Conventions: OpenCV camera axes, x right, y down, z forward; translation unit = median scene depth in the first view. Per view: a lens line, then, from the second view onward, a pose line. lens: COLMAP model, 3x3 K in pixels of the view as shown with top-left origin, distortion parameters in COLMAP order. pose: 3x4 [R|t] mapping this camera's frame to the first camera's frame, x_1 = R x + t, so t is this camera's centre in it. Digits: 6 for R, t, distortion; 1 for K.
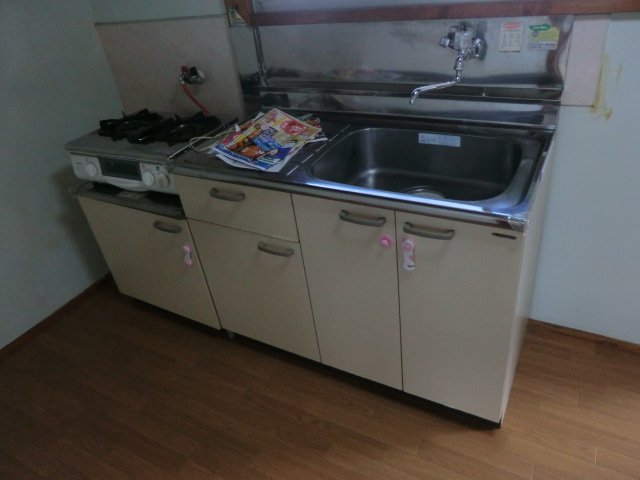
lens RADIAL K [[480.5, 0, 330.1], [0, 480.5, 227.6], [0, 0, 1]] dist [-0.103127, 0.127026]
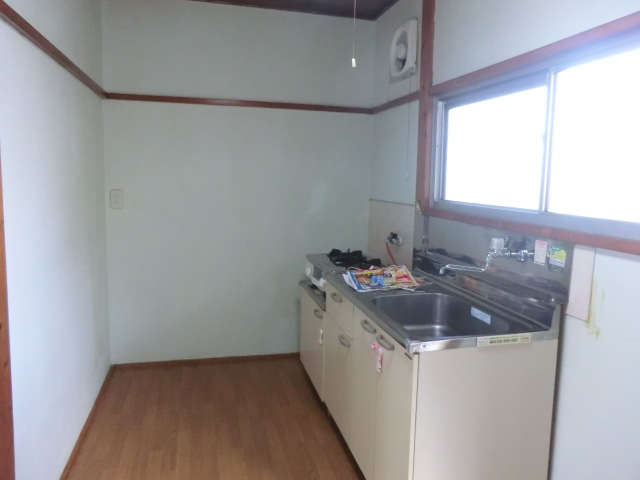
lens RADIAL K [[480.5, 0, 330.1], [0, 480.5, 227.6], [0, 0, 1]] dist [-0.103127, 0.127026]
pose [[0.684108, 0.209154, -0.698749, 0.759701], [-0.470450, 0.858621, -0.203585, 0.060023], [0.557380, 0.468001, 0.685786, -0.198857]]
